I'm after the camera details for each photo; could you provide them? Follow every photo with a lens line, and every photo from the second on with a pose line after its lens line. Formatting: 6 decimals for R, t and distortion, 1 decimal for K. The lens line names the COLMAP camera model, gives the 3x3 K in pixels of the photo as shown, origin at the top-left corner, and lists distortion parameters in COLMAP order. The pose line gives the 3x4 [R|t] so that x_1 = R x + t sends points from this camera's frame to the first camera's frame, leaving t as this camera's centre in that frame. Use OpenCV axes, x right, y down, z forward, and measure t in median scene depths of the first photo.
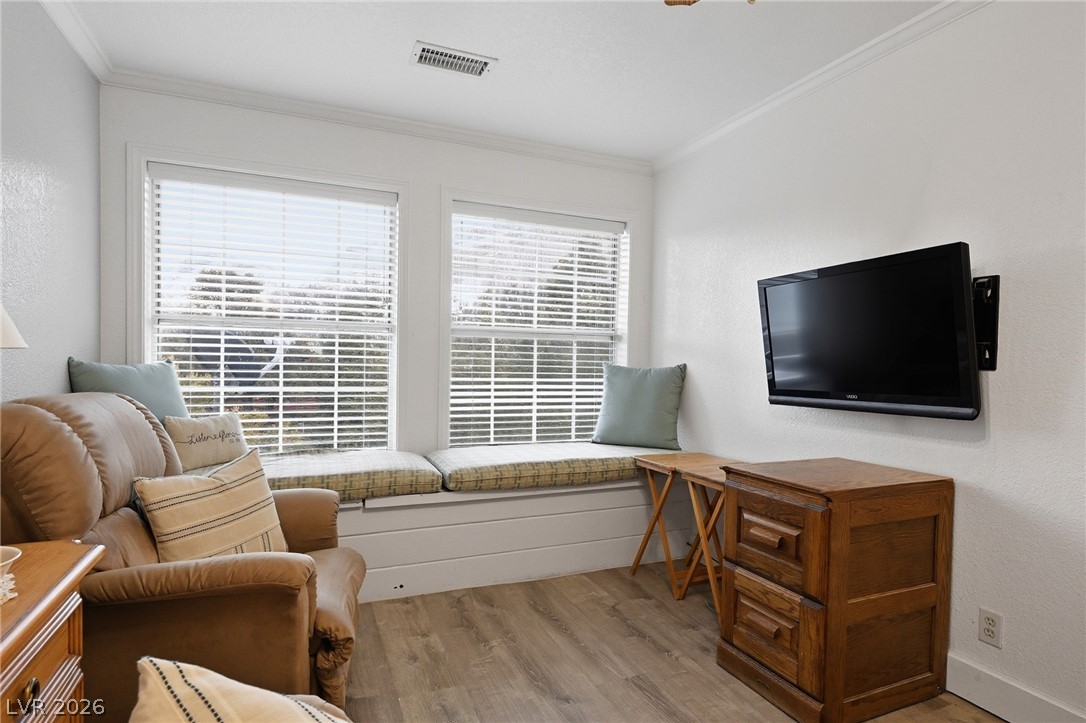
lens RADIAL K [[572.2, 0, 541.5], [0, 572.2, 371.6], [0, 0, 1]] dist [0.003043, -0.001573]
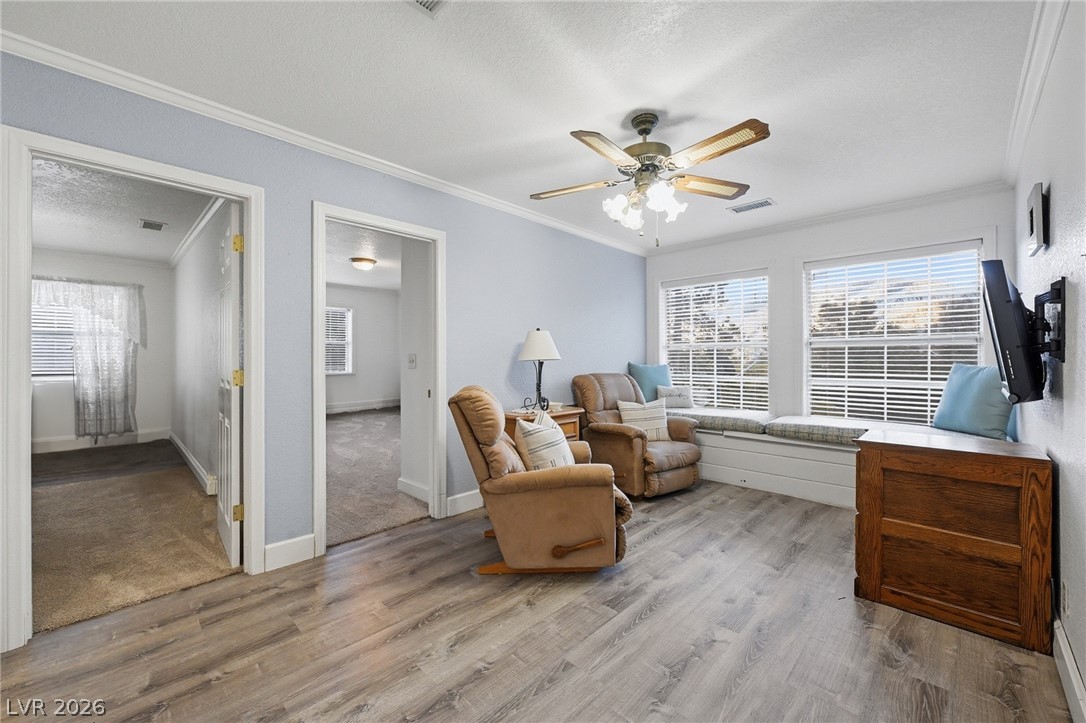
lens RADIAL K [[428.8, 0, 541.9], [0, 428.8, 358.0], [0, 0, 1]] dist [-0.002898, -0.000169]
pose [[0.380102, -0.022585, -0.924669, 0.893937], [-0.014492, 0.999434, -0.030369, 0.022735], [0.924831, 0.024944, 0.379559, -0.184562]]
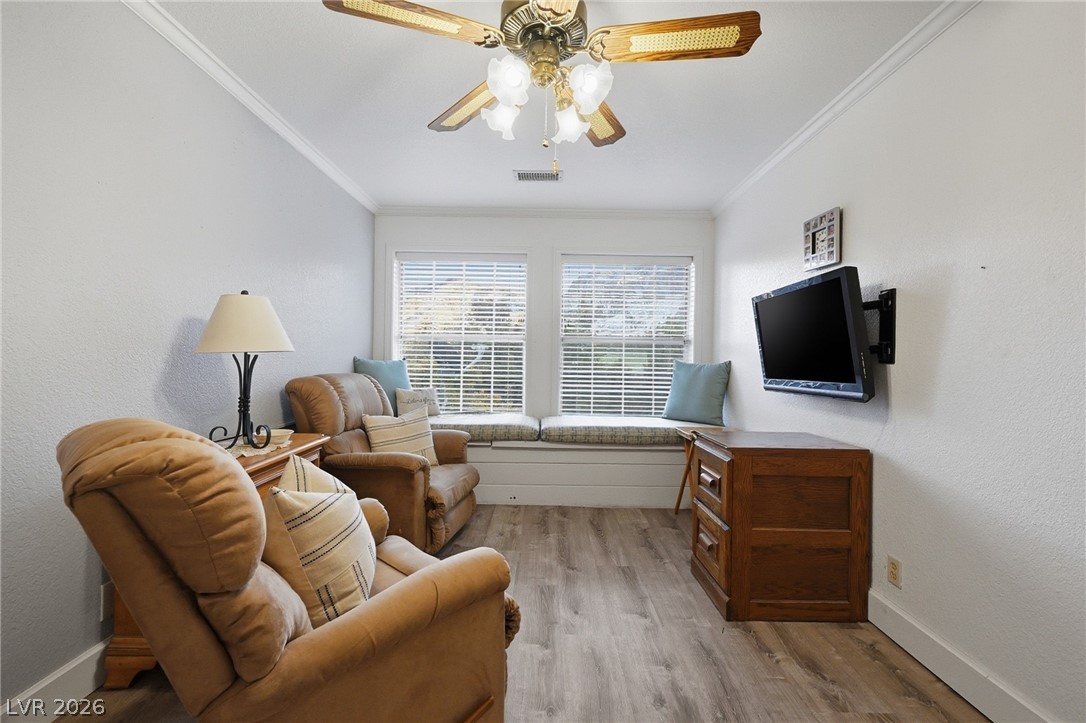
lens RADIAL K [[450.4, 0, 541.9], [0, 450.4, 354.4], [0, 0, 1]] dist [0.000754, 0.000076]
pose [[0.917869, -0.005743, -0.396843, 0.363056], [-0.008088, 0.999417, -0.033172, 0.012897], [0.396802, 0.033657, 0.917287, -0.162873]]
